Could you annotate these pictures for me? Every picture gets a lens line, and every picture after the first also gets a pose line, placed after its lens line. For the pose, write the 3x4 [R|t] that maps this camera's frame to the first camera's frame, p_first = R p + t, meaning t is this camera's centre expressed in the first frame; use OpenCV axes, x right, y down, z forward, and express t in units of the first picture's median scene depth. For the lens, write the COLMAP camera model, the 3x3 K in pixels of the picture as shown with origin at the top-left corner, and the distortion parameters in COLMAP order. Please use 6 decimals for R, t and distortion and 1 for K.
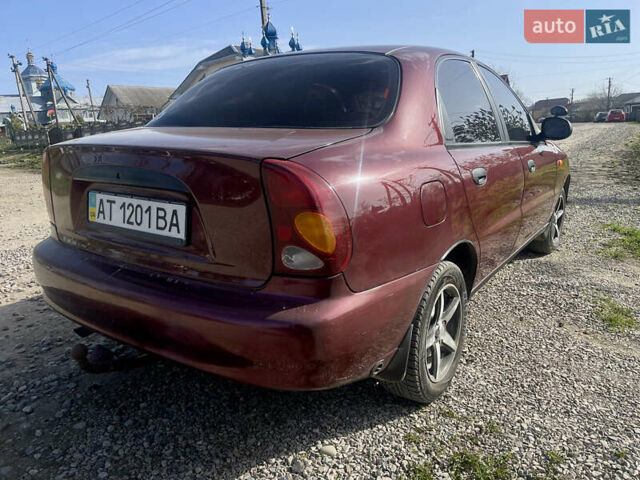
lens RADIAL K [[446.6, 0, 325.2], [0, 446.6, 238.0], [0, 0, 1]] dist [0.075120, -0.083741]
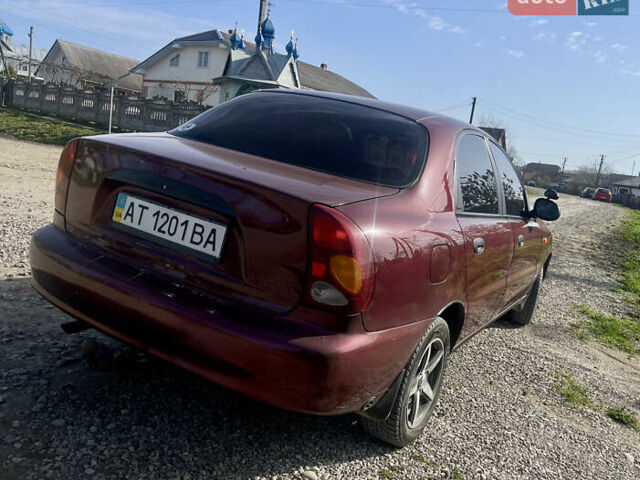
lens RADIAL K [[508.5, 0, 360.0], [0, 508.5, 240.3], [0, 0, 1]] dist [0.064836, -0.077033]
pose [[0.972794, 0.184297, 0.140379, -0.136776], [-0.175093, 0.981659, -0.075419, -0.003890], [-0.151704, 0.048787, 0.987221, -0.221108]]
